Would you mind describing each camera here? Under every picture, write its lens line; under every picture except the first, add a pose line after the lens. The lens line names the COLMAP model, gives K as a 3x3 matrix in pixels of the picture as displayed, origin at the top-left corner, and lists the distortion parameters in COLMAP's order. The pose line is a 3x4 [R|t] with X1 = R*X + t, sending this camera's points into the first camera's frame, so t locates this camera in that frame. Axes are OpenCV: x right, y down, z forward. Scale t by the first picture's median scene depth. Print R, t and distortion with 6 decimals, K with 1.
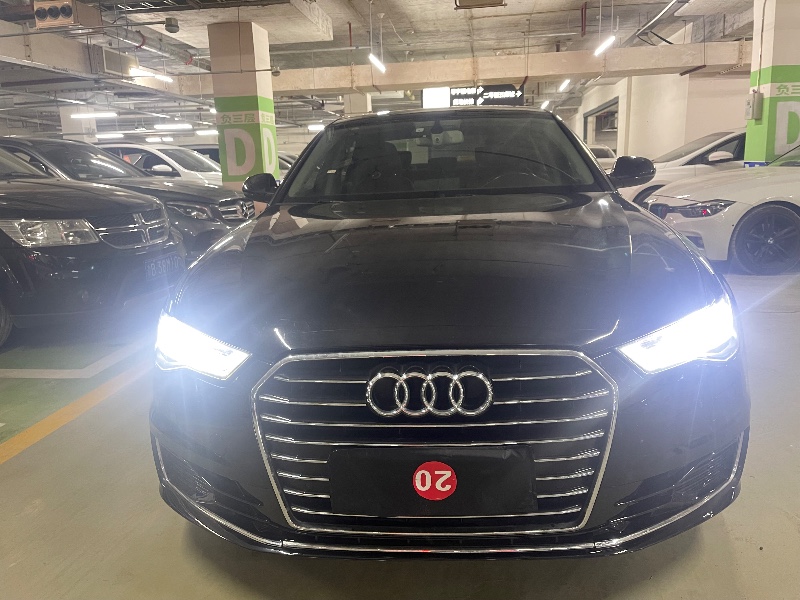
lens RADIAL K [[618.8, 0, 400.8], [0, 618.8, 298.3], [0, 0, 1]] dist [0.051211, -0.071509]
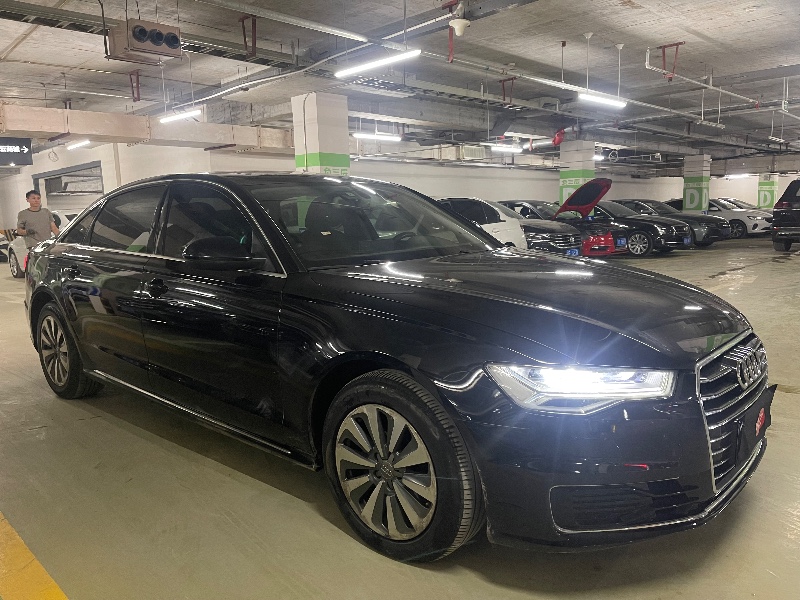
lens RADIAL K [[618.8, 0, 405.8], [0, 618.8, 302.0], [0, 0, 1]] dist [0.051211, -0.071509]
pose [[0.602652, -0.092825, 0.792587, -0.254563], [0.169829, 0.985378, -0.013728, -0.019082], [-0.779723, 0.142877, 0.609605, 0.102616]]
